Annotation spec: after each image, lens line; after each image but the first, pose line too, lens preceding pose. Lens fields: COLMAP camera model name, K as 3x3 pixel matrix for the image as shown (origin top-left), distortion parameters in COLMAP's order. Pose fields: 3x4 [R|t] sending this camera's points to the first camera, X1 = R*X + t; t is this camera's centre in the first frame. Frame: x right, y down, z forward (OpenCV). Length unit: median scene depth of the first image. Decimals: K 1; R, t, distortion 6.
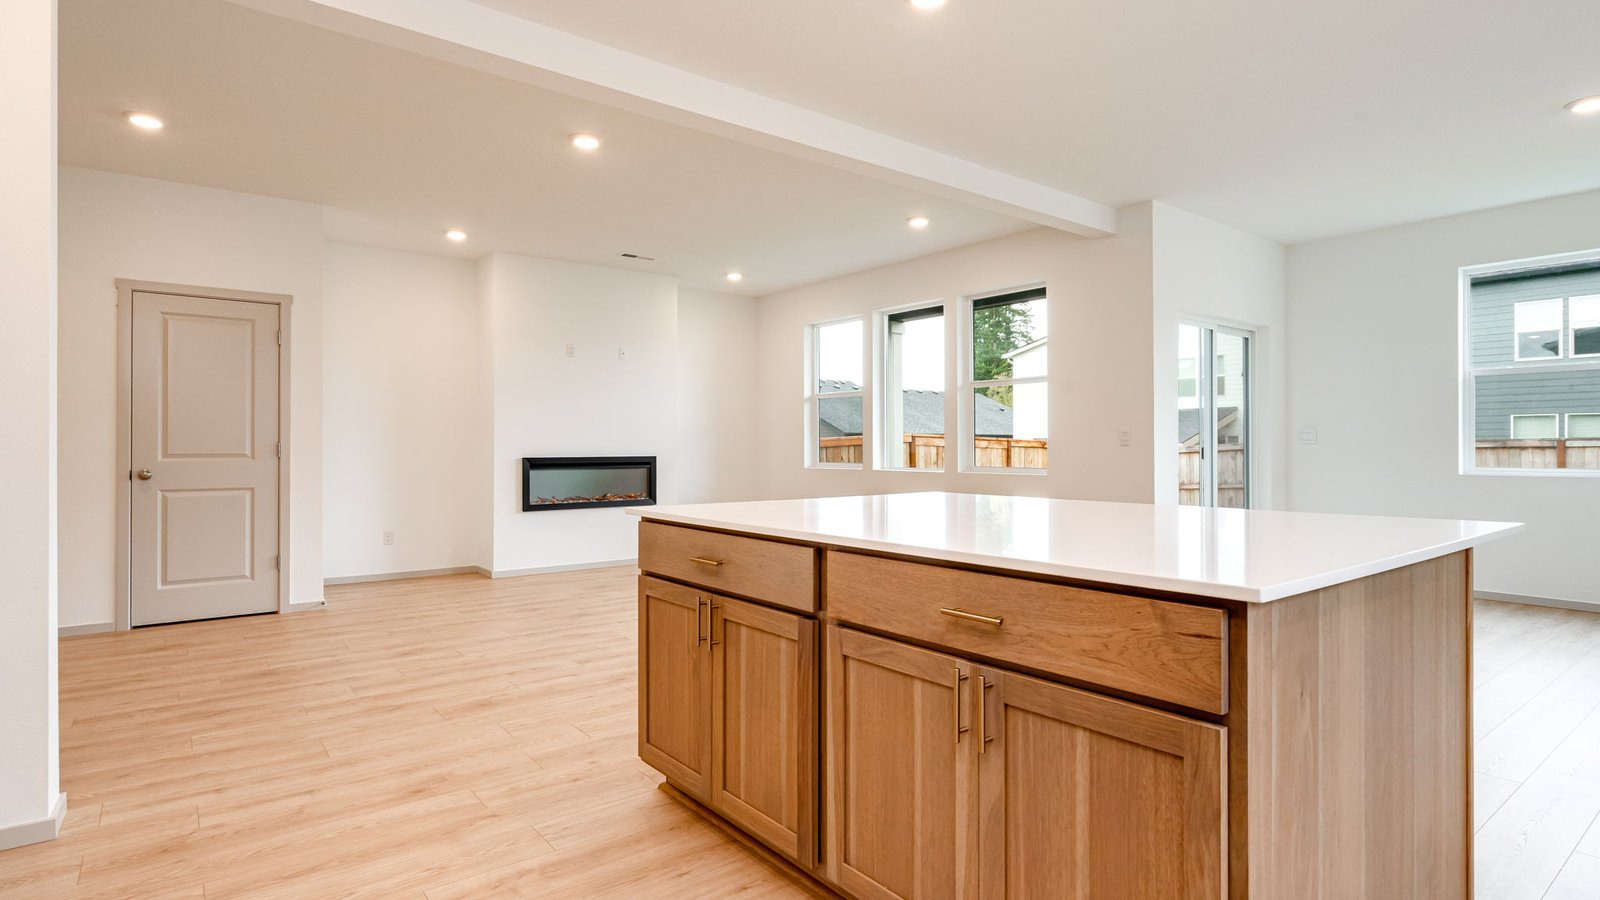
lens RADIAL K [[811.6, 0, 798.8], [0, 811.6, 447.4], [0, 0, 1]] dist [-0.003502, 0.002121]
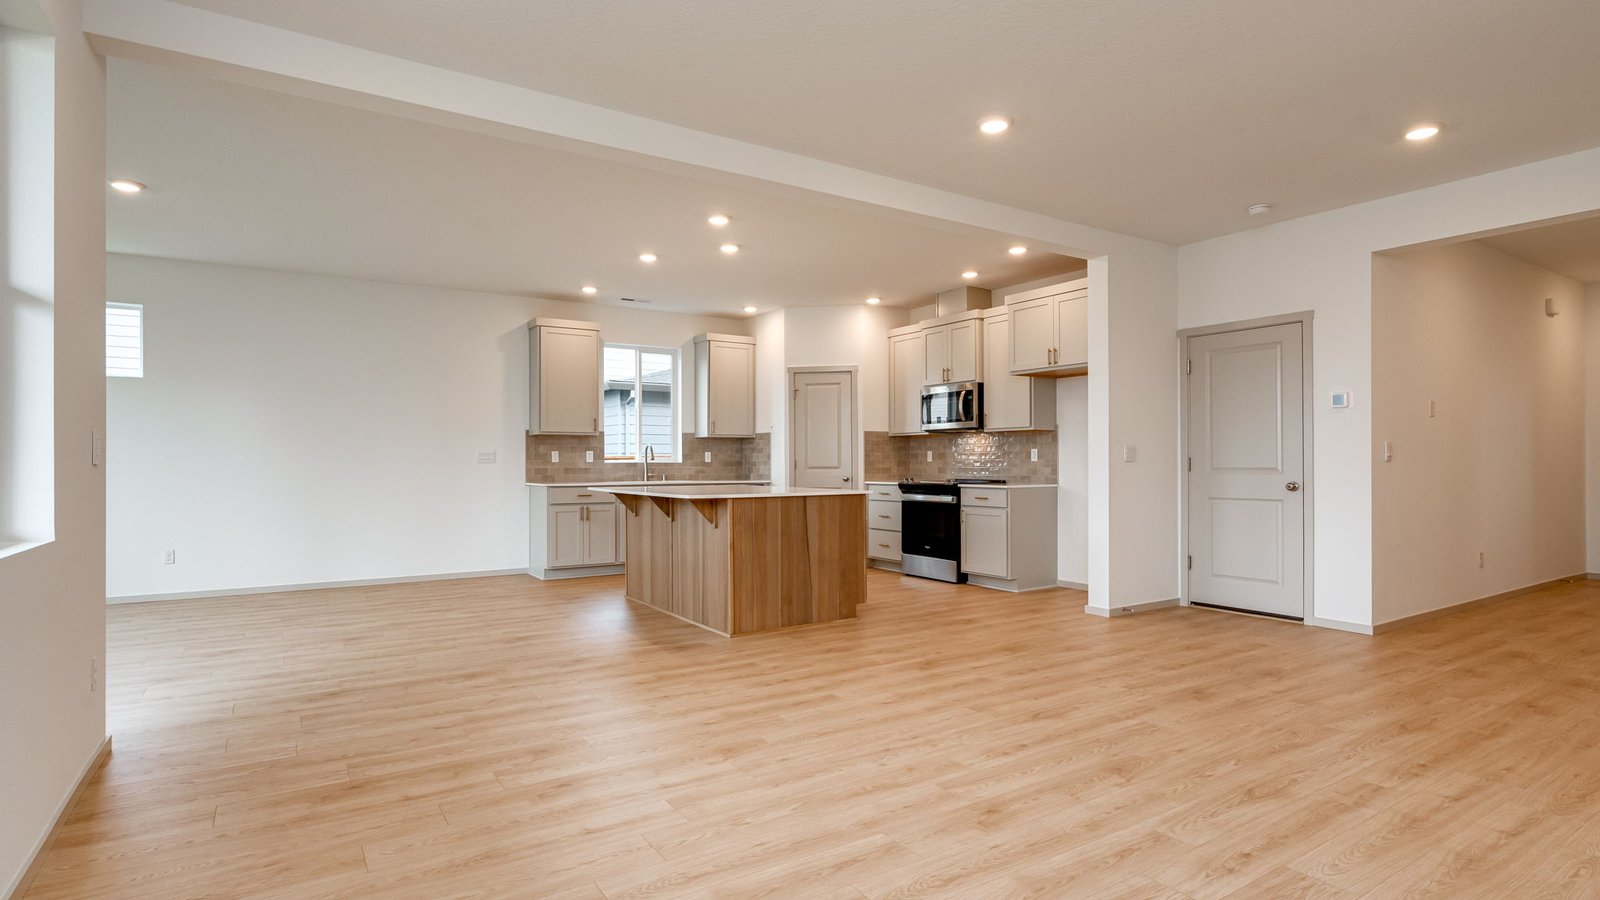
lens RADIAL K [[811.6, 0, 803.8], [0, 811.6, 466.3], [0, 0, 1]] dist [-0.003502, 0.002121]
pose [[-0.996404, 0.003627, 0.084650, -0.083209], [0.004058, 0.999980, 0.004921, -0.001191], [-0.084630, 0.005246, -0.996399, 1.268916]]
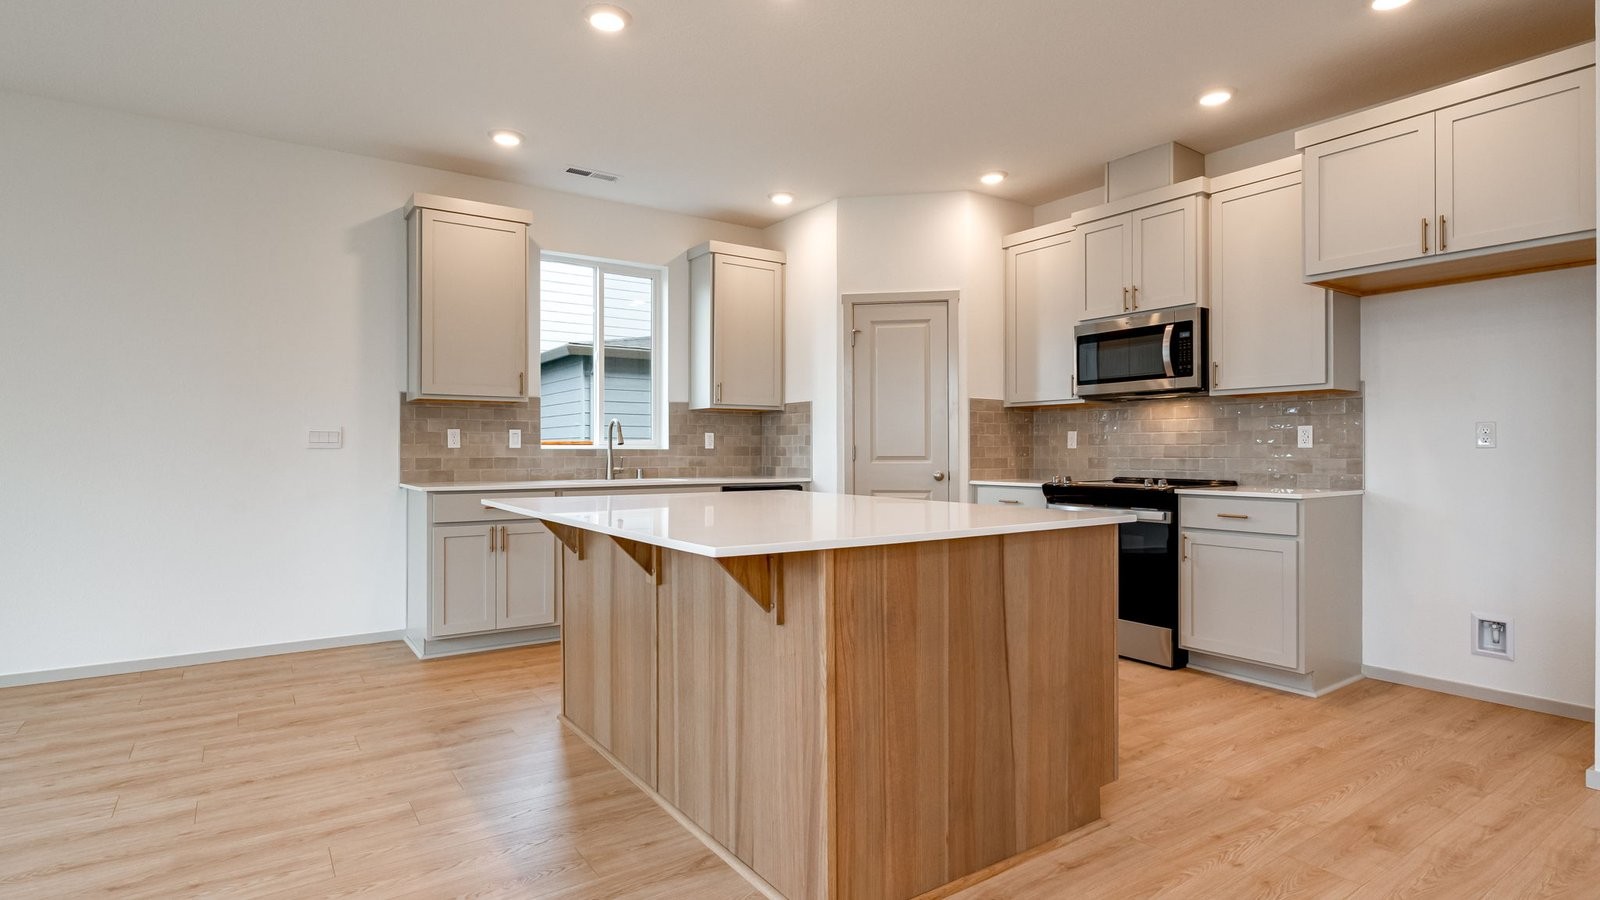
lens RADIAL K [[811.6, 0, 800.0], [0, 811.6, 451.1], [0, 0, 1]] dist [-0.003502, 0.002121]
pose [[-0.998195, 0.001651, 0.060039, 0.047233], [0.001756, 0.999997, 0.001689, -0.000804], [-0.060036, 0.001791, -0.998195, 0.769687]]
